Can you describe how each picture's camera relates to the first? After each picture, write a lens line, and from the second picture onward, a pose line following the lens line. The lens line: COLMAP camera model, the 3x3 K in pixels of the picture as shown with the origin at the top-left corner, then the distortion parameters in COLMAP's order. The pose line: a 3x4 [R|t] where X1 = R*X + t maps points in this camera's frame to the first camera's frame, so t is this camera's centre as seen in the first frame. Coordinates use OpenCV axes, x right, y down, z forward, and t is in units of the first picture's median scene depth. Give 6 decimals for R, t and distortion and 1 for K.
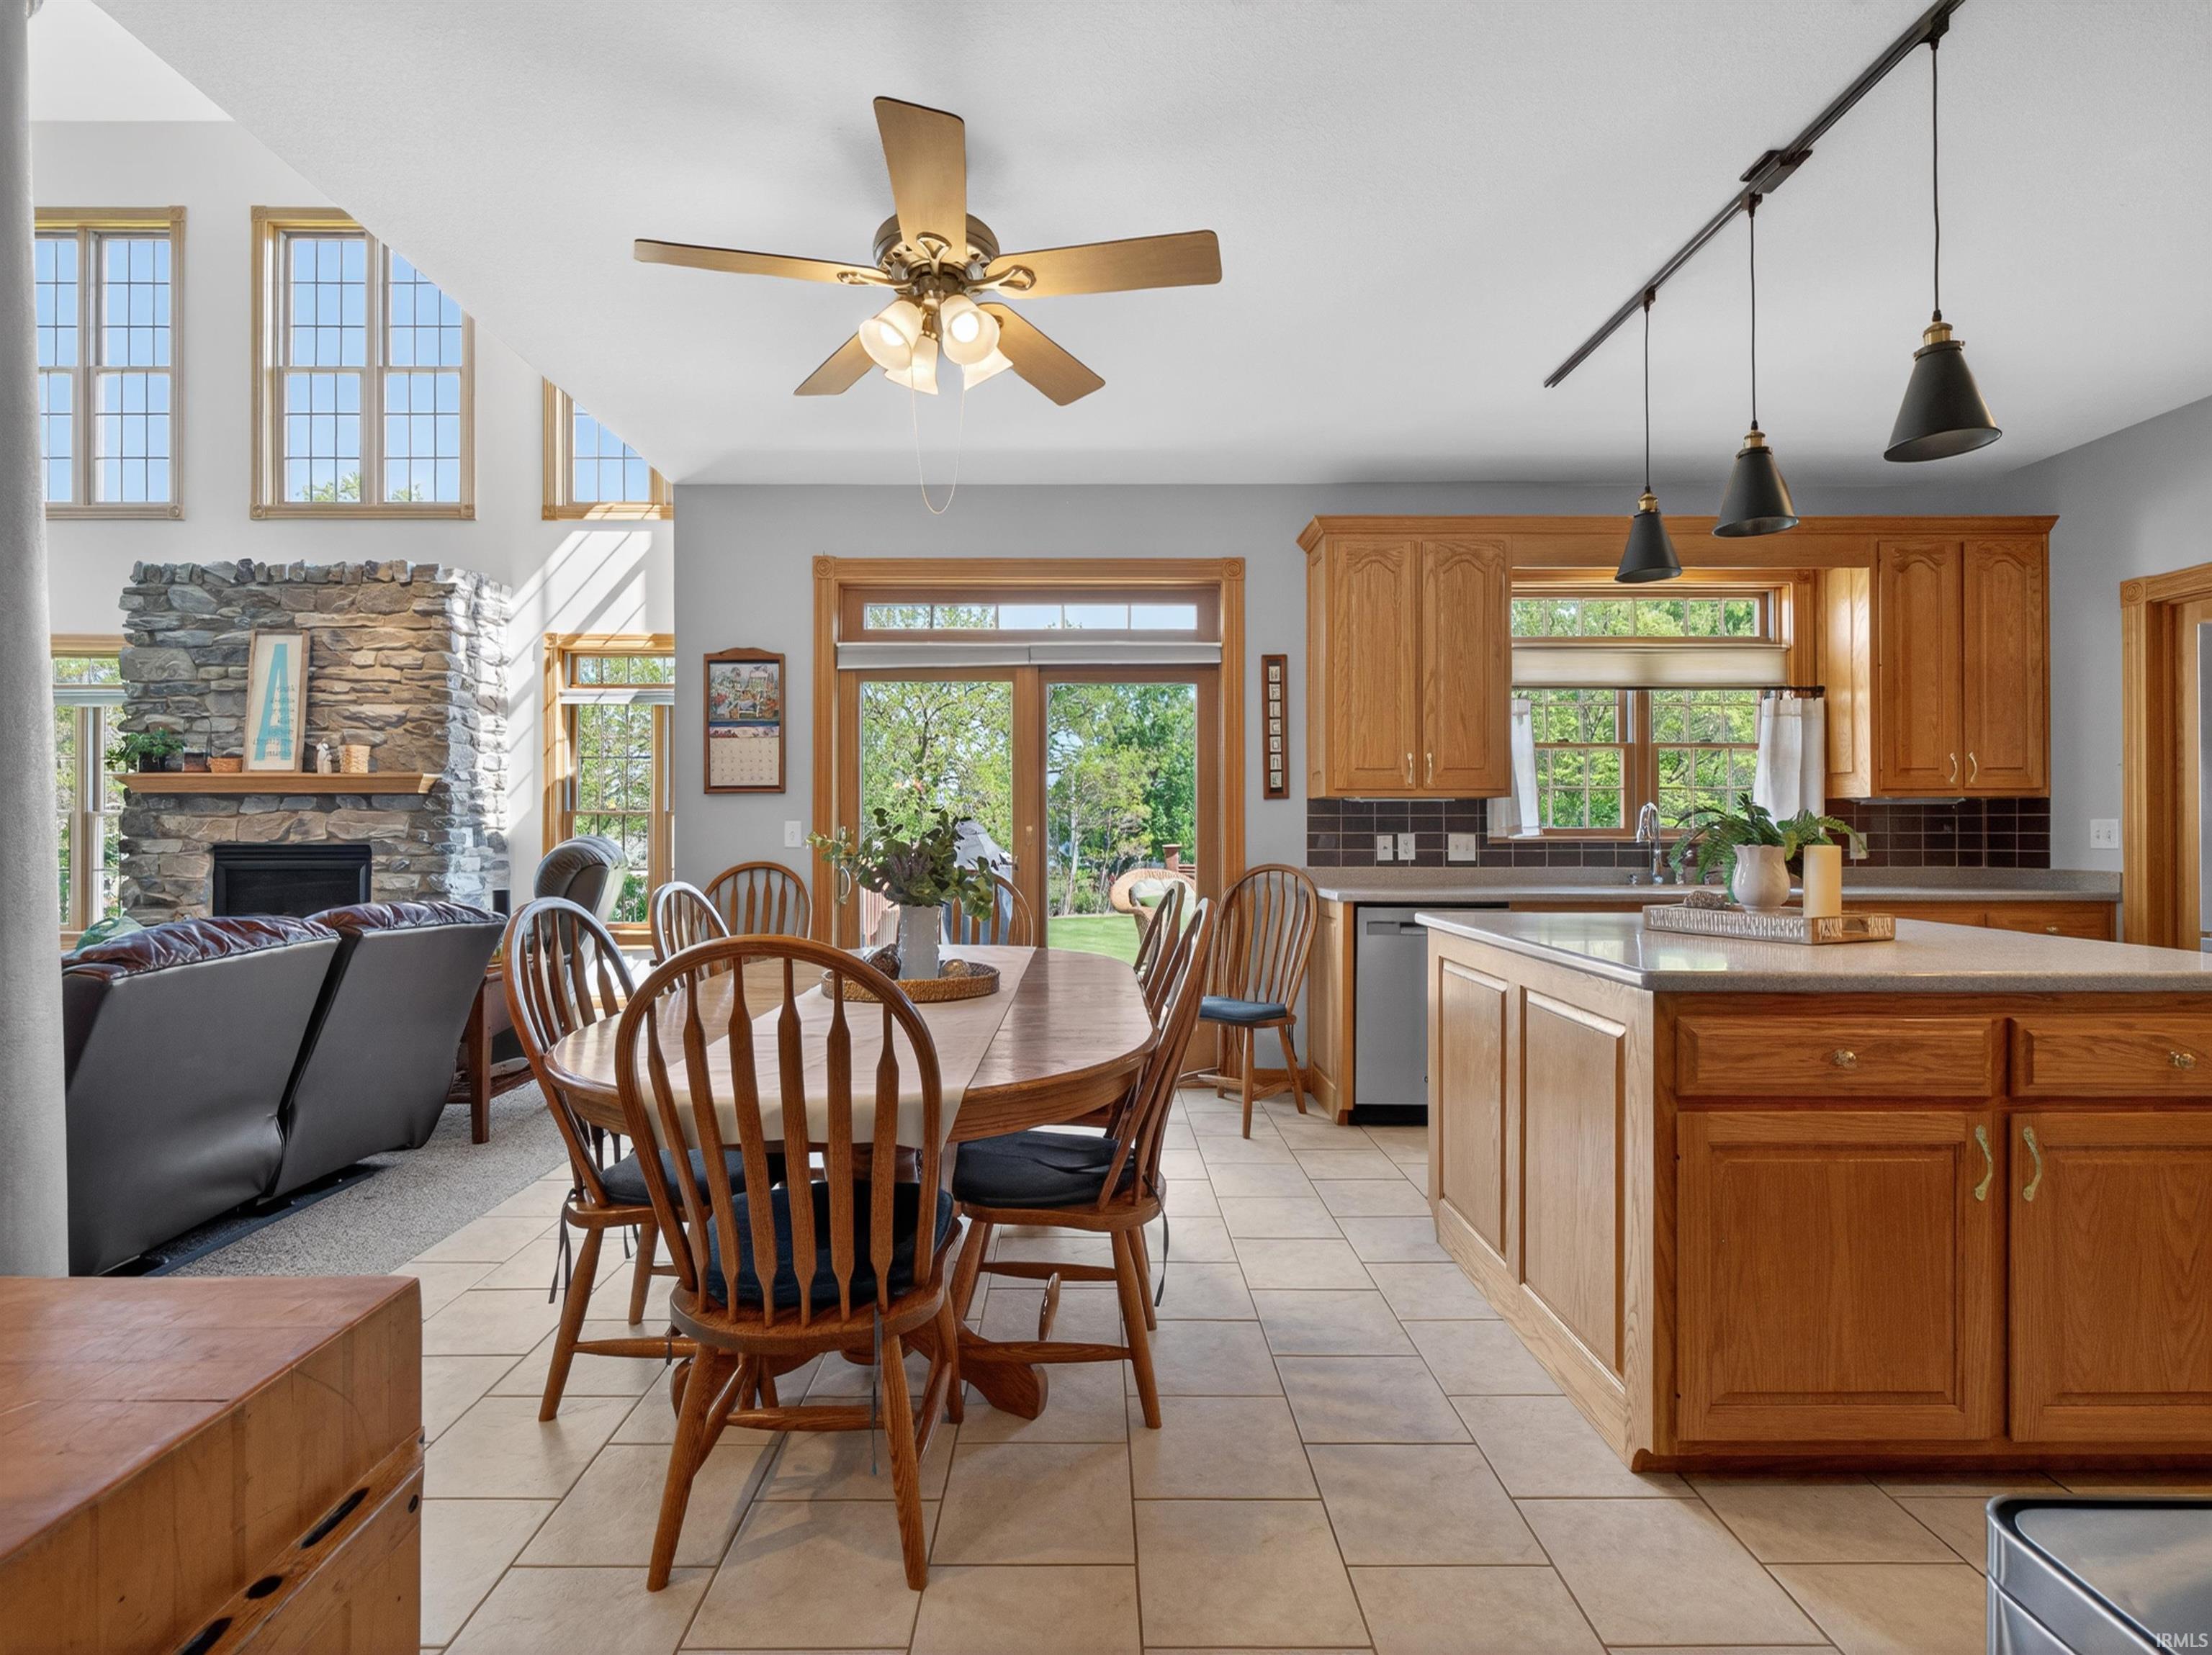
lens RADIAL K [[1052.0, 0, 1090.2], [0, 1052.0, 829.9], [0, 0, 1]] dist [-0.001273, 0.000378]
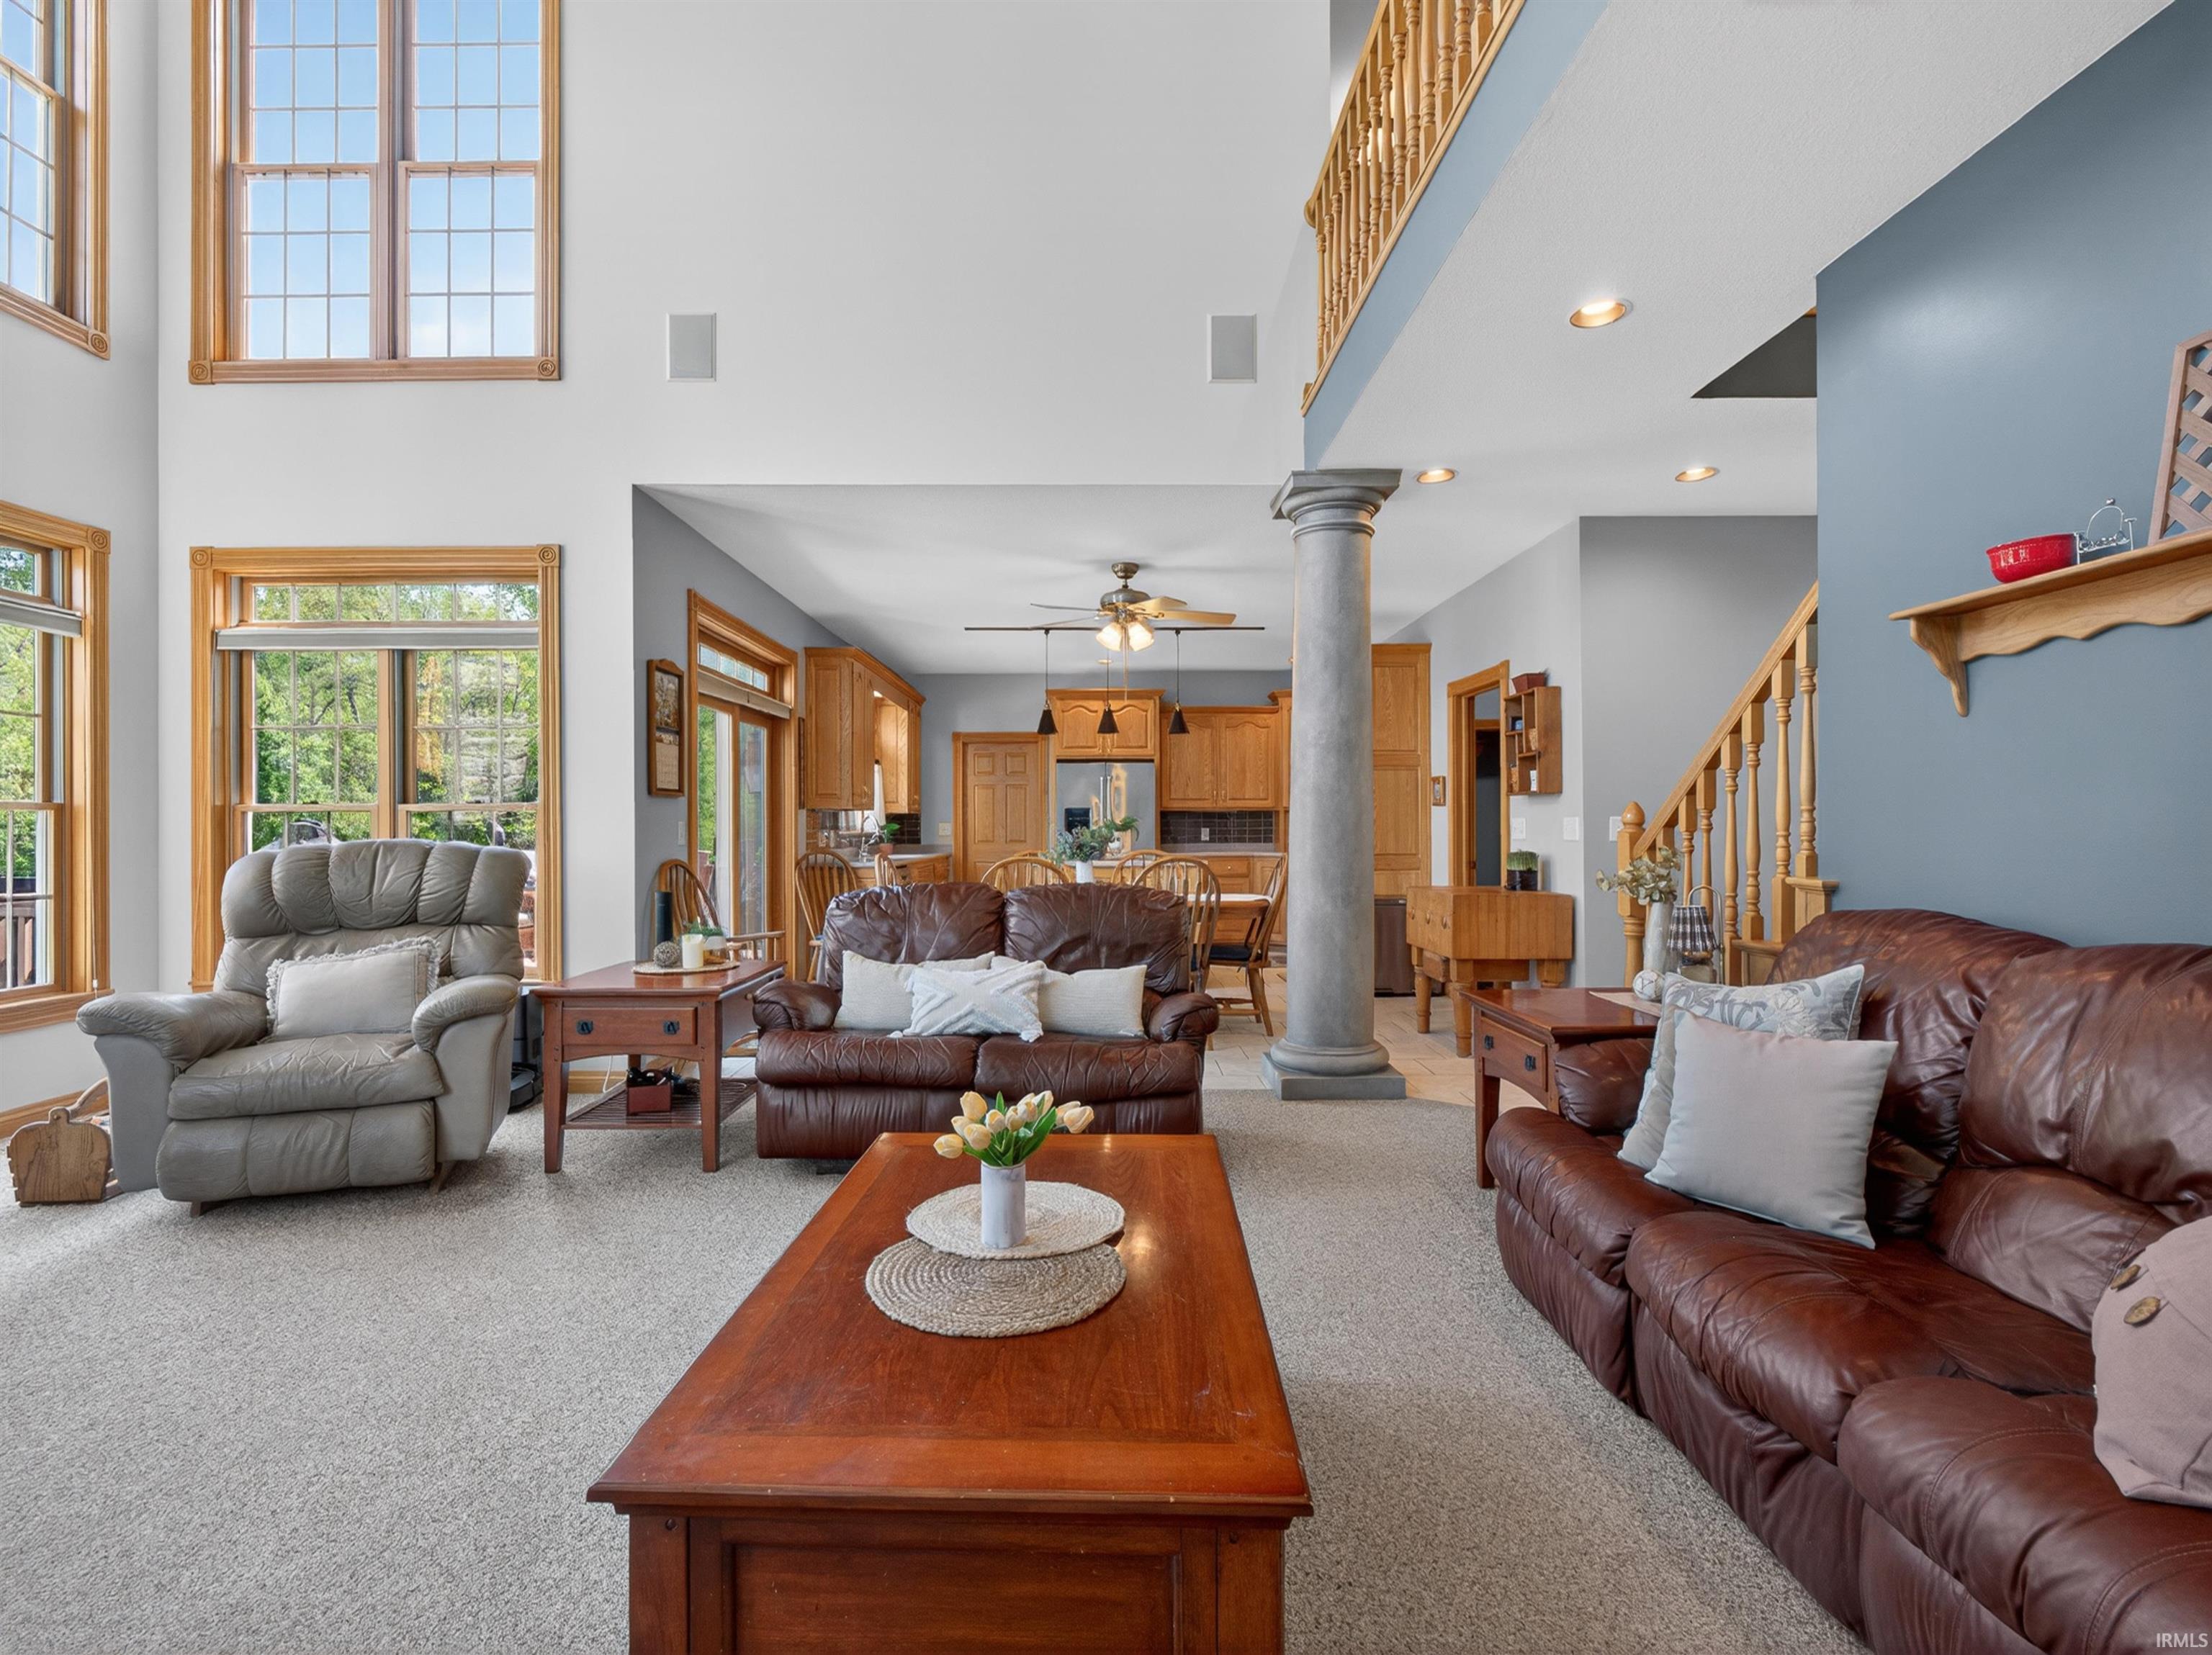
lens RADIAL K [[1052.0, 0, 1090.2], [0, 1052.0, 829.9], [0, 0, 1]] dist [-0.001273, 0.000378]
pose [[0.004580, -0.004073, 0.999981, -1.059328], [0.001413, 0.999991, 0.004066, -0.003011], [-0.999989, 0.001394, 0.004586, 0.426941]]
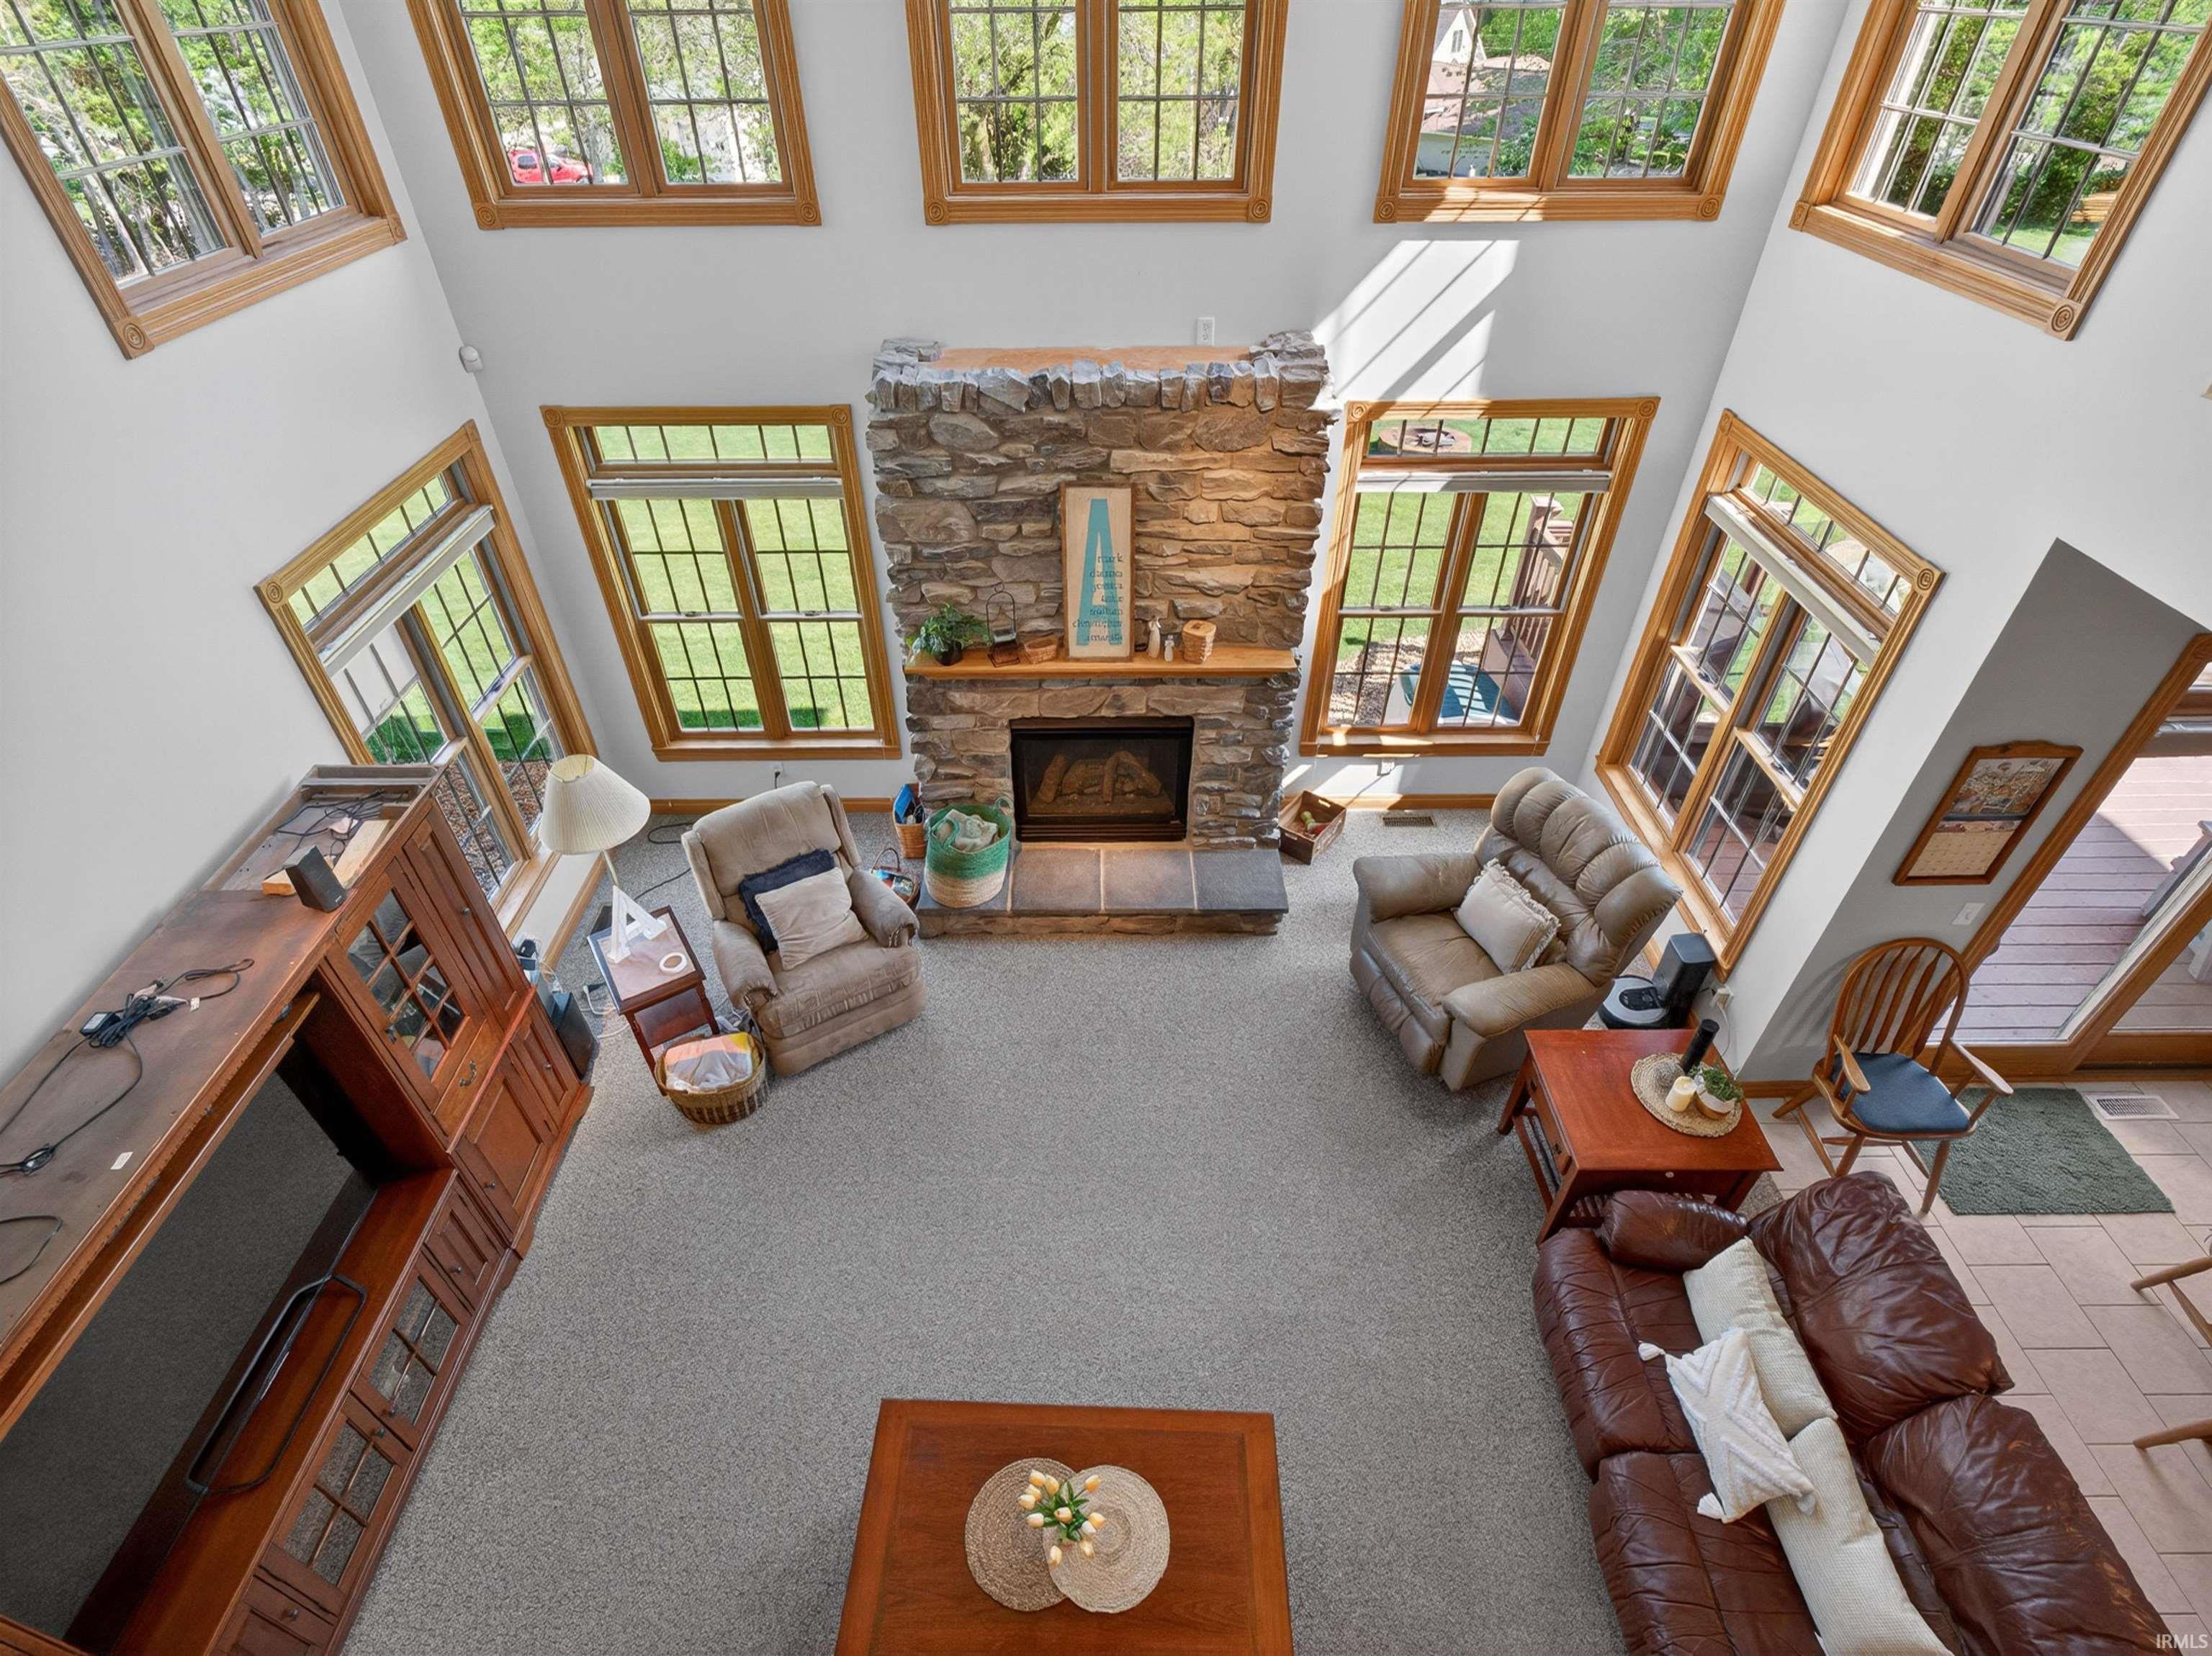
lens RADIAL K [[1071.0, 0, 1102.7], [0, 1071.0, 820.2], [0, 0, 1]] dist [-0.002596, -0.000171]
pose [[0.999945, -0.008897, 0.005620, -0.768778], [0.003358, 0.775944, 0.630792, -0.473920], [-0.009973, -0.630739, 0.775931, 0.272290]]
